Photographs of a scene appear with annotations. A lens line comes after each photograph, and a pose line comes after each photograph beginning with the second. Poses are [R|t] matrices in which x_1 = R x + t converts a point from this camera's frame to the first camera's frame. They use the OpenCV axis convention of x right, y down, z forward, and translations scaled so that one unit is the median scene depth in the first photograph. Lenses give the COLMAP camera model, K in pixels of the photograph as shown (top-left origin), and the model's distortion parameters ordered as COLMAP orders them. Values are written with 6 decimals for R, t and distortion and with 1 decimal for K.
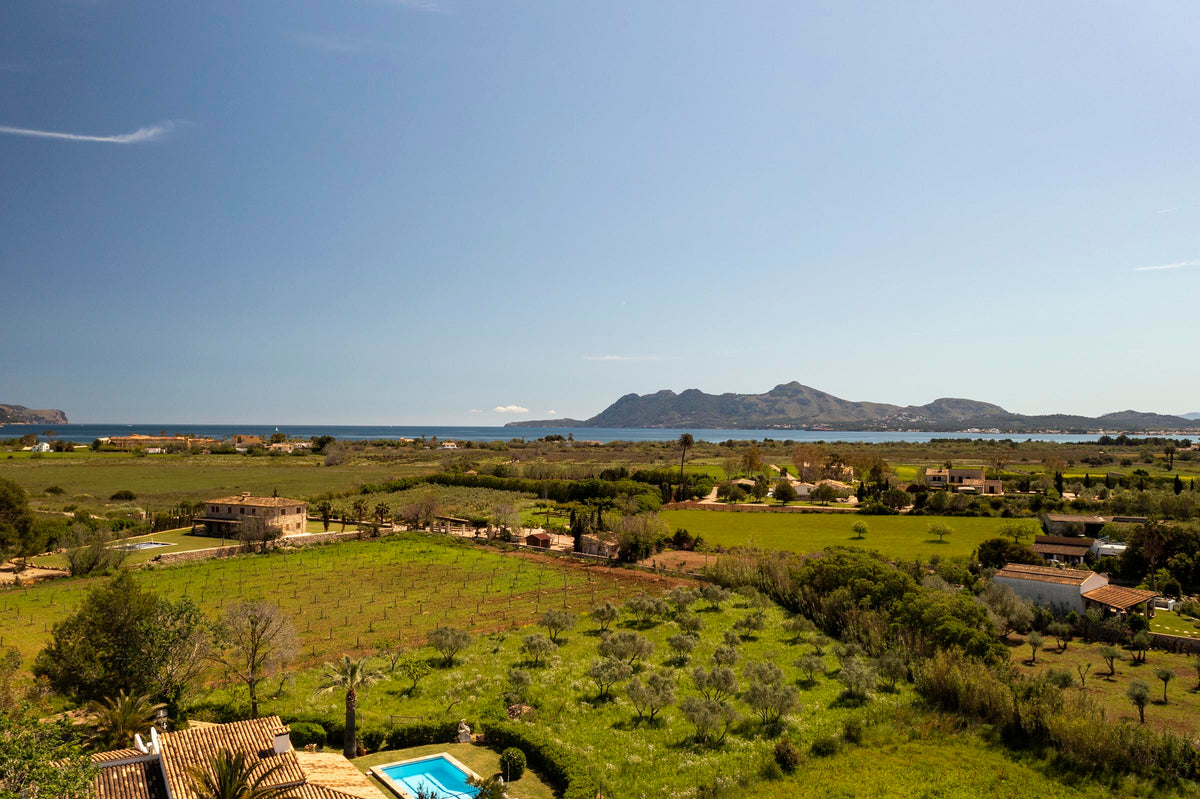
lens RADIAL K [[943.6, 0, 605.3], [0, 943.6, 397.1], [0, 0, 1]] dist [-0.008603, 0.004318]
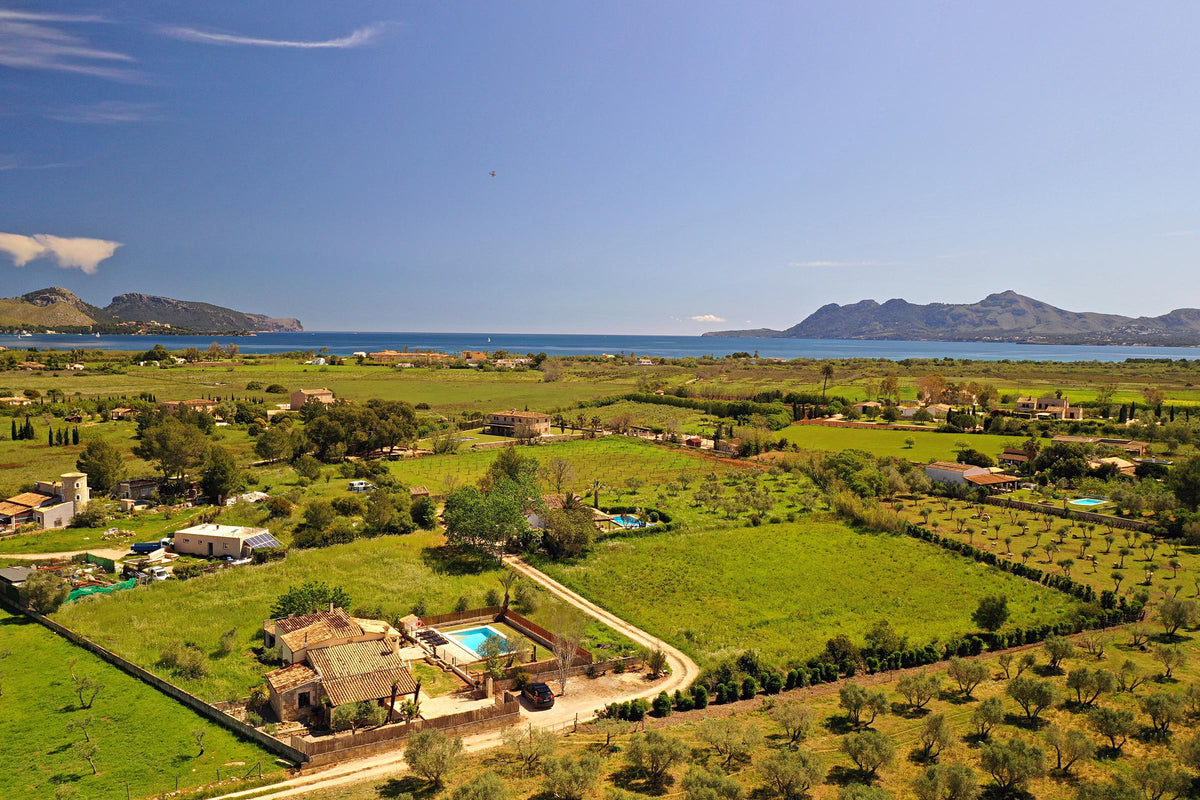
lens RADIAL K [[943.6, 0, 605.3], [0, 943.6, 397.6], [0, 0, 1]] dist [-0.008603, 0.004318]
pose [[0.978300, 0.019114, -0.206311, 0.073425], [0.000876, 0.995345, 0.096367, -0.051434], [0.207193, -0.094457, 0.973729, -0.381591]]
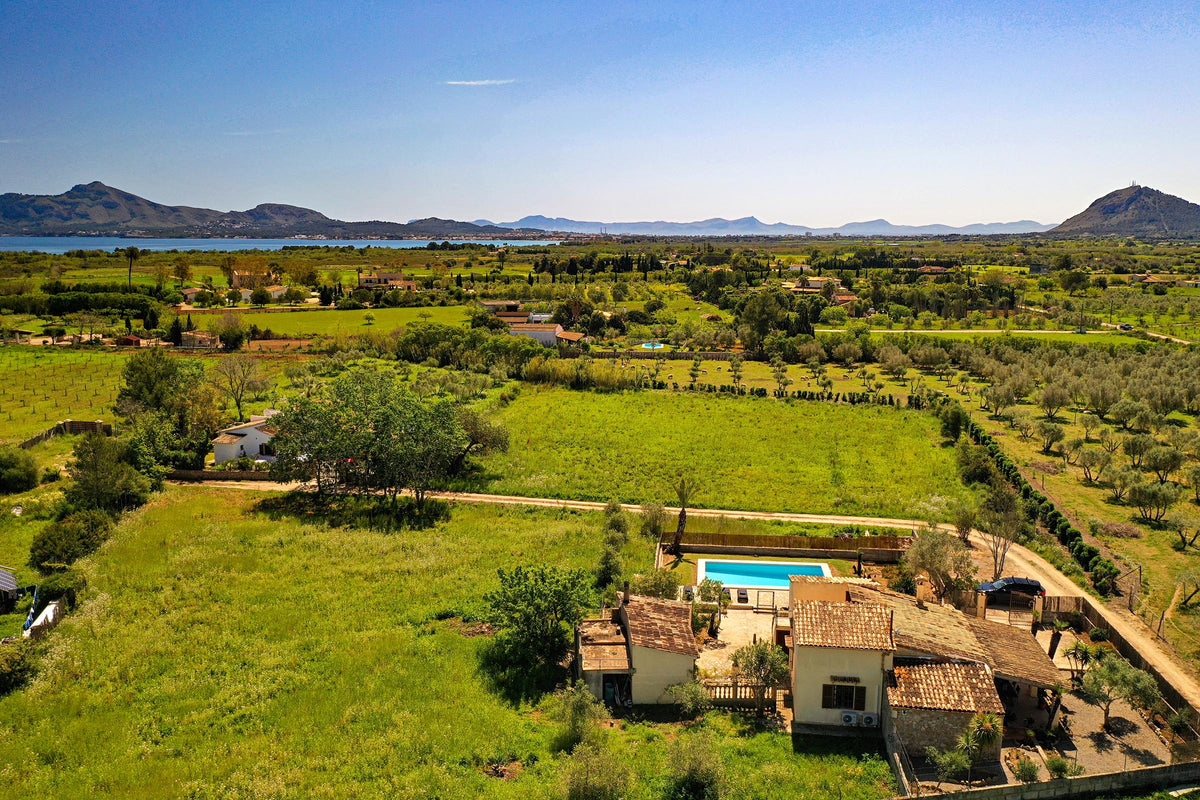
lens RADIAL K [[943.6, 0, 605.3], [0, 943.6, 397.6], [0, 0, 1]] dist [-0.008603, 0.004318]
pose [[0.772636, -0.111465, 0.624987, -0.236213], [-0.017912, 0.980246, 0.196969, -0.016123], [-0.634596, -0.163380, 0.755377, -0.195376]]
